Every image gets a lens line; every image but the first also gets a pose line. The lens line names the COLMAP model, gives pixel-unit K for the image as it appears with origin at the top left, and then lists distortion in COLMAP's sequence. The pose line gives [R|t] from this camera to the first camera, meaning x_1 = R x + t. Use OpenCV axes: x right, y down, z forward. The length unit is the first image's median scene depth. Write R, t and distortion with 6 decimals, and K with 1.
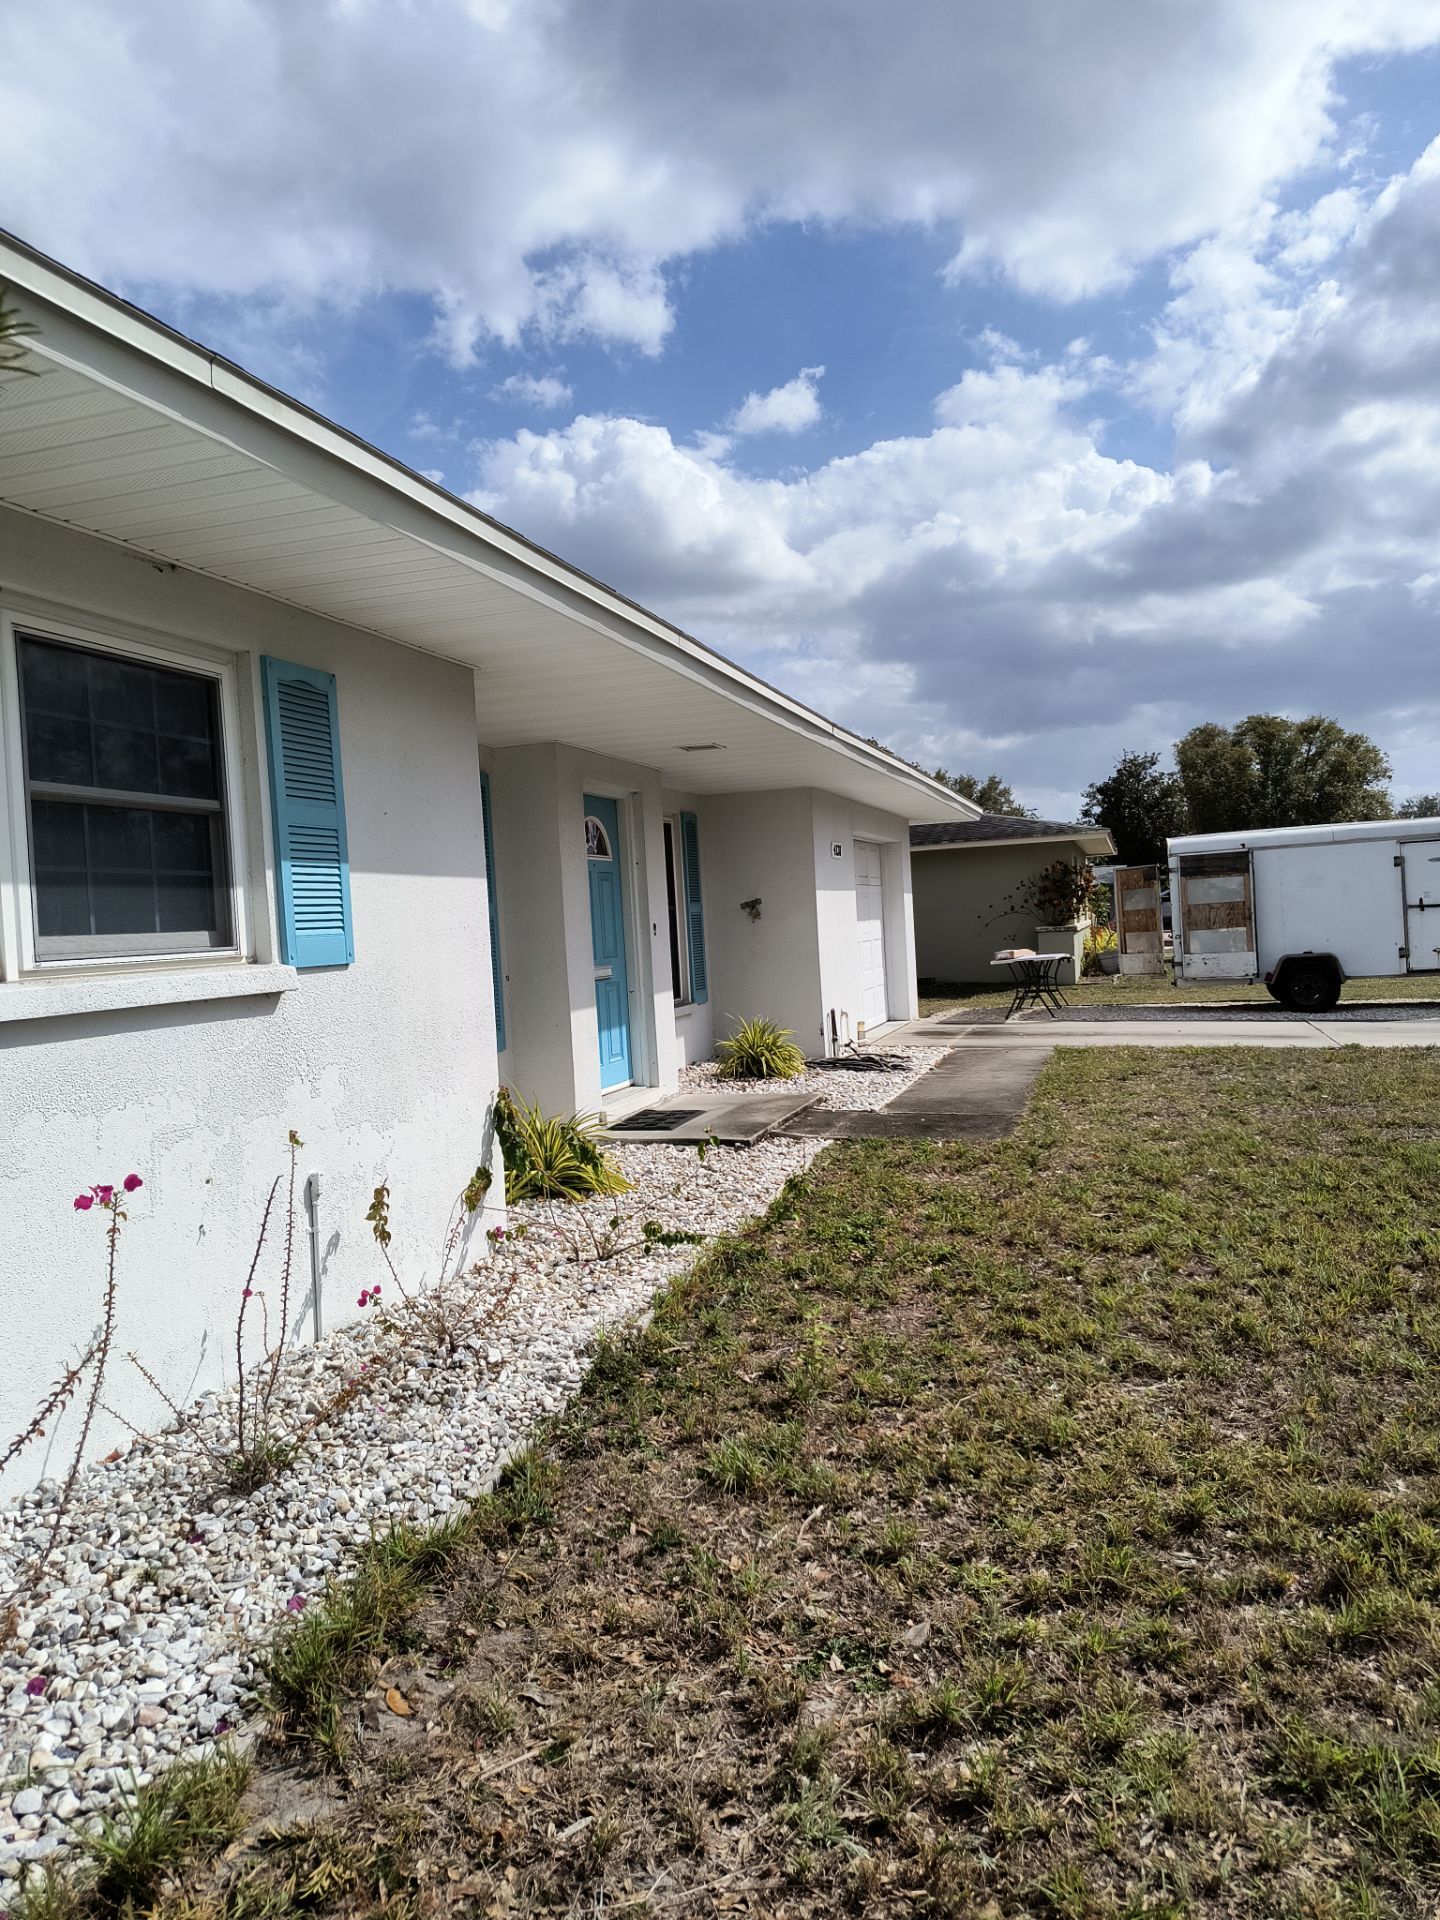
lens RADIAL K [[1308.0, 0, 708.2], [0, 1308.0, 977.8], [0, 0, 1]] dist [0.079040, -0.081737]
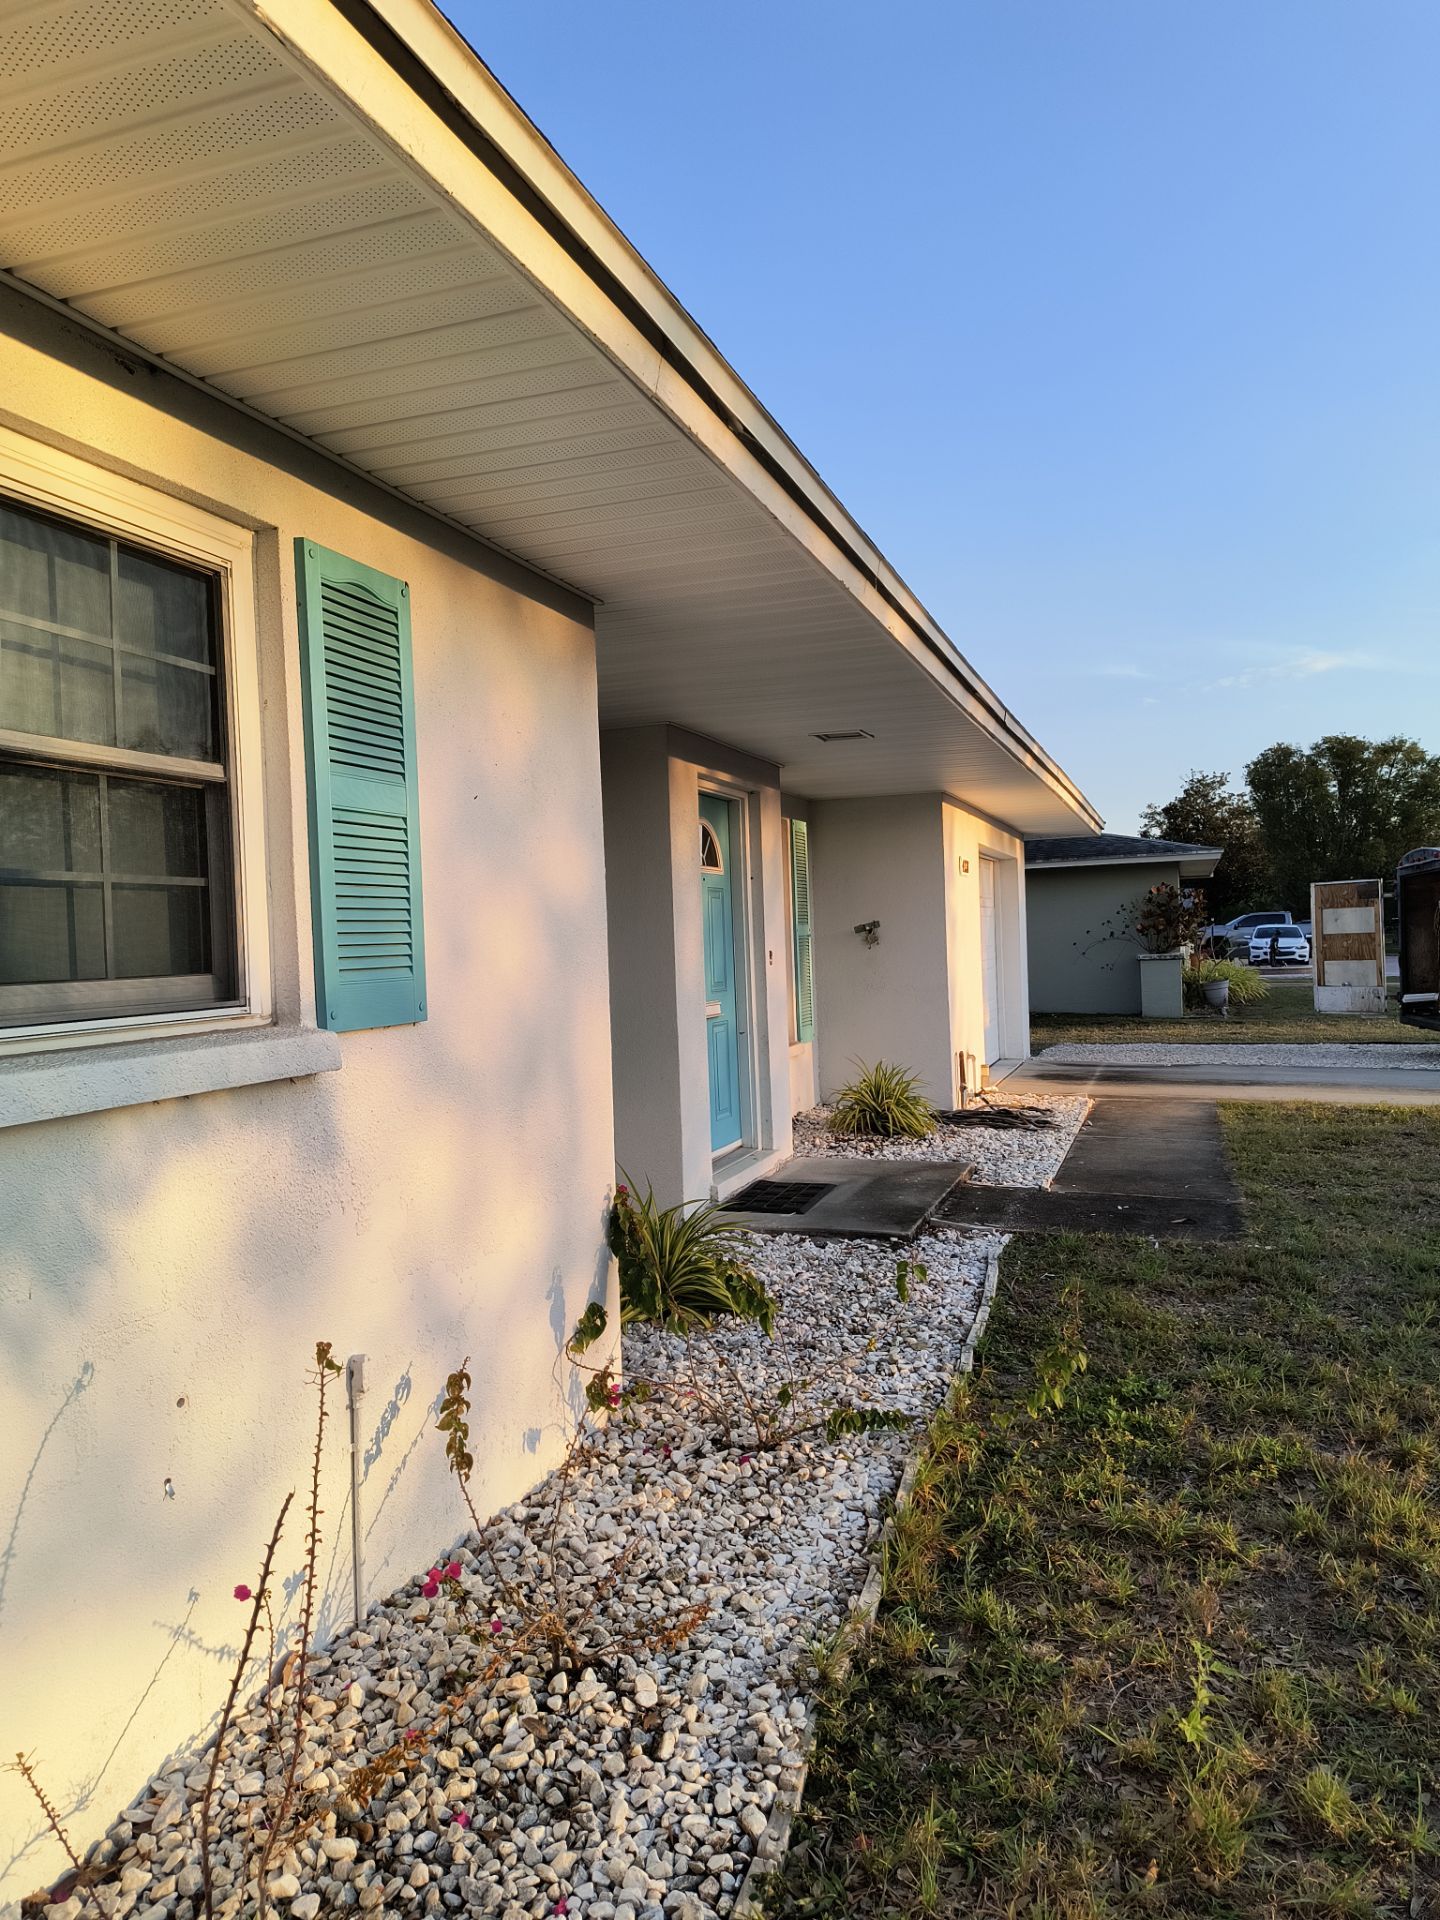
lens RADIAL K [[1310.3, 0, 722.4], [0, 1310.3, 957.7], [0, 0, 1]] dist [0.038210, -0.031270]
pose [[0.999631, 0.018085, -0.020249, -0.066613], [-0.018628, 0.999463, -0.026972, -0.017380], [0.019750, 0.027340, 0.999431, 0.213691]]
